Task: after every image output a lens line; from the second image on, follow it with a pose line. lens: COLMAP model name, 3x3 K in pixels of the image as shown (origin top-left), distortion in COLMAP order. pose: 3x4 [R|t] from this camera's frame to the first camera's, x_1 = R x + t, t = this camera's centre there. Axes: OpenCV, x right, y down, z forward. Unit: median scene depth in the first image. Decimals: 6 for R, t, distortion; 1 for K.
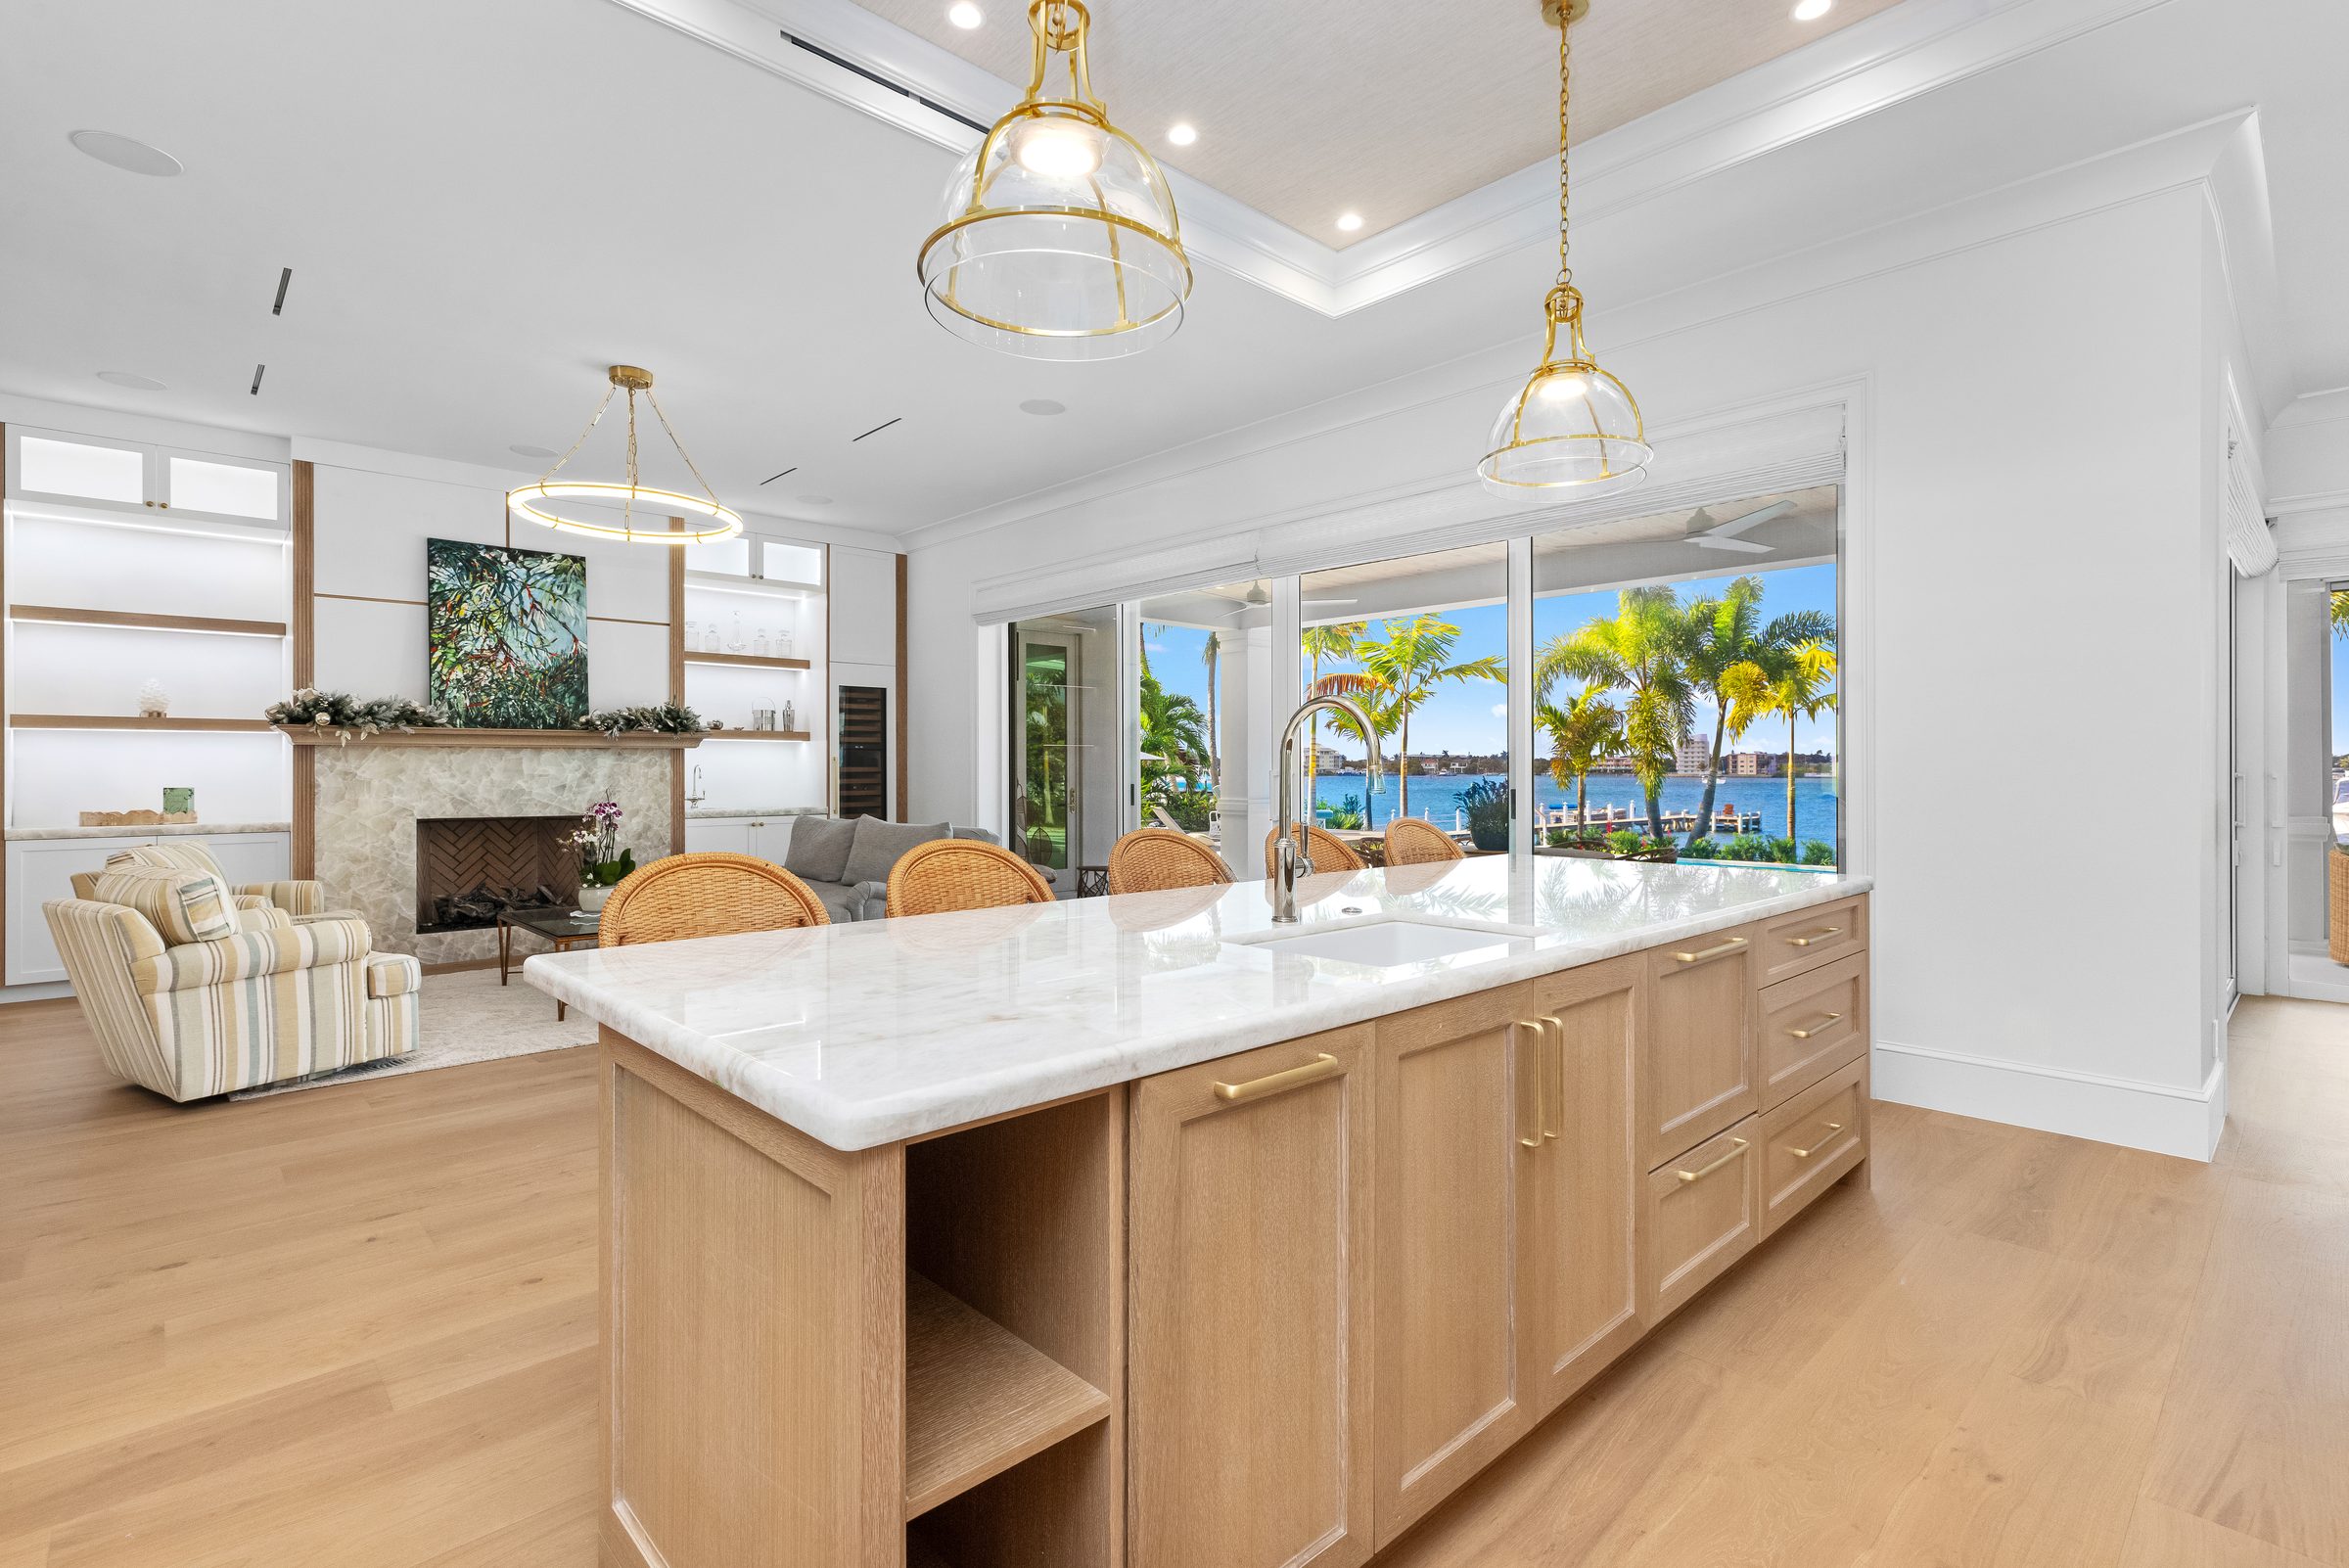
lens RADIAL K [[1104.8, 0, 1175.2], [0, 1104.8, 769.8], [0, 0, 1]] dist [0.001519, 0.001334]
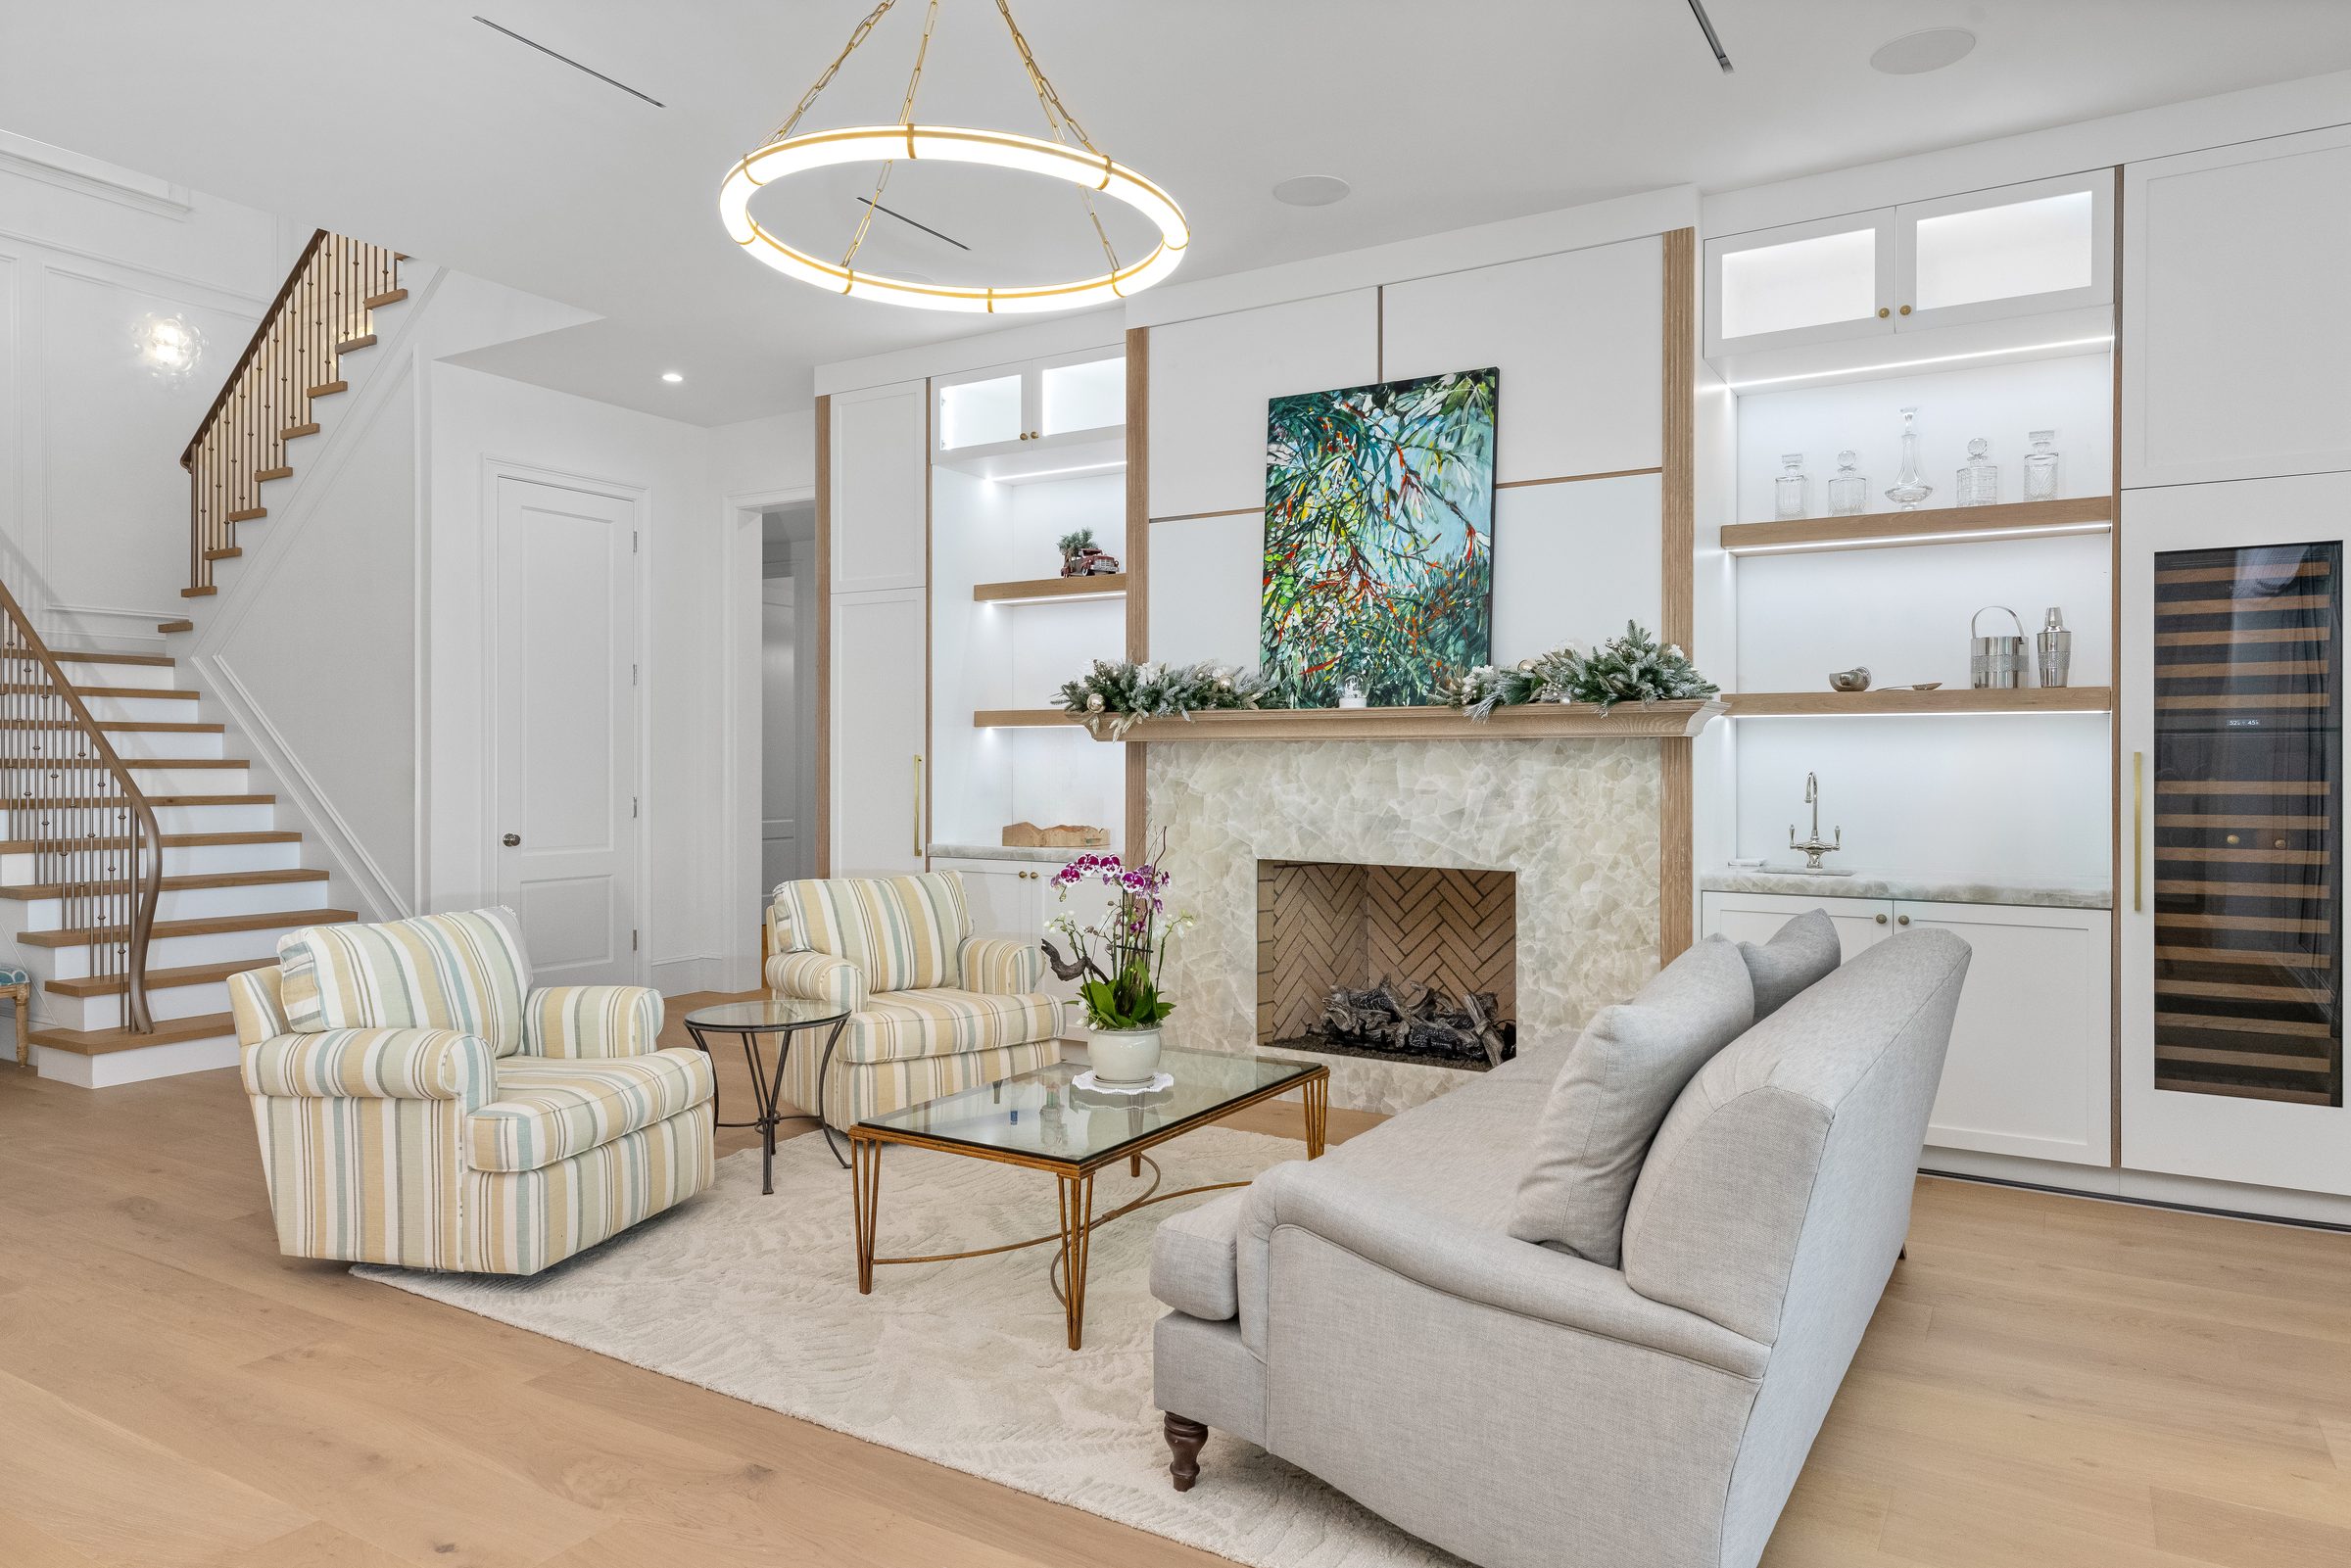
lens RADIAL K [[1475.4, 0, 1169.8], [0, 1475.4, 763.7], [0, 0, 1]] dist [0.017581, -0.004277]
pose [[0.271420, 0.001556, -0.962460, 0.090618], [-0.003185, 0.999995, 0.000719, -0.008891], [0.962456, 0.002871, 0.271424, 0.704150]]
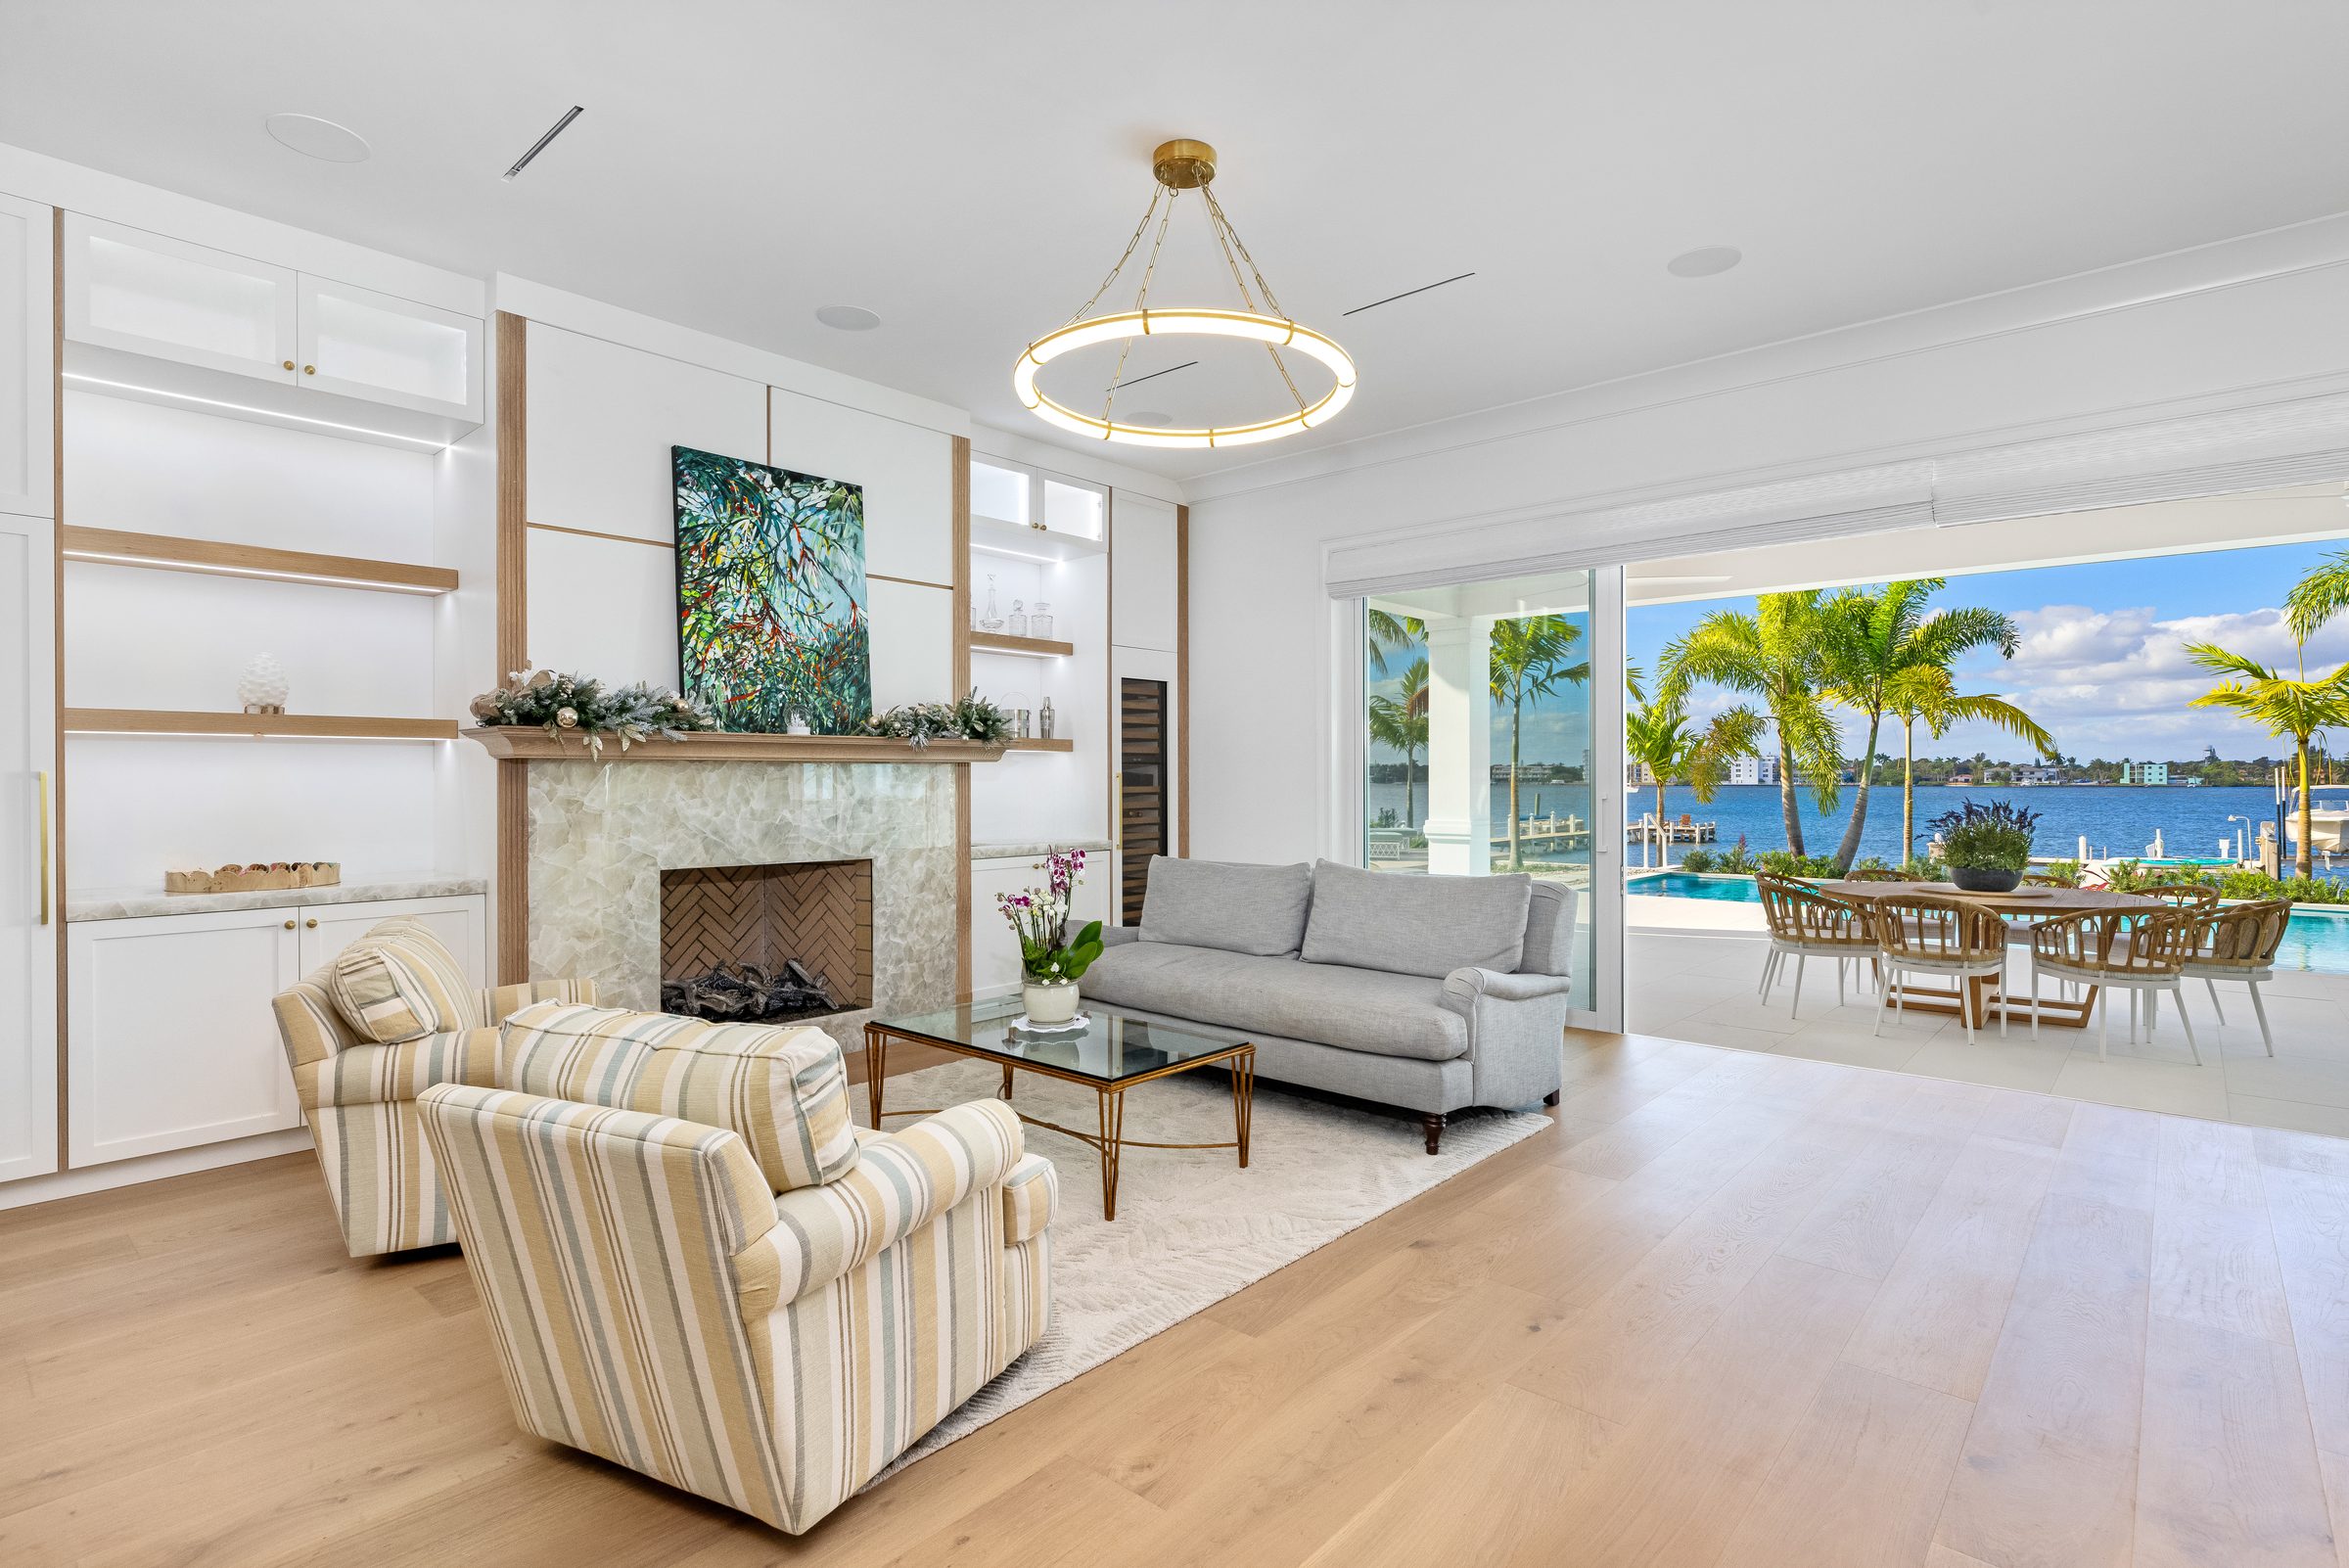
lens RADIAL K [[1148.2, 0, 1172.5], [0, 1148.2, 783.3], [0, 0, 1]] dist [-0.011103, 0.002103]
pose [[0.995230, -0.001912, 0.097542, -0.432041], [0.001547, 0.999991, 0.003826, -0.009271], [-0.097549, -0.003657, 0.995224, 0.278989]]
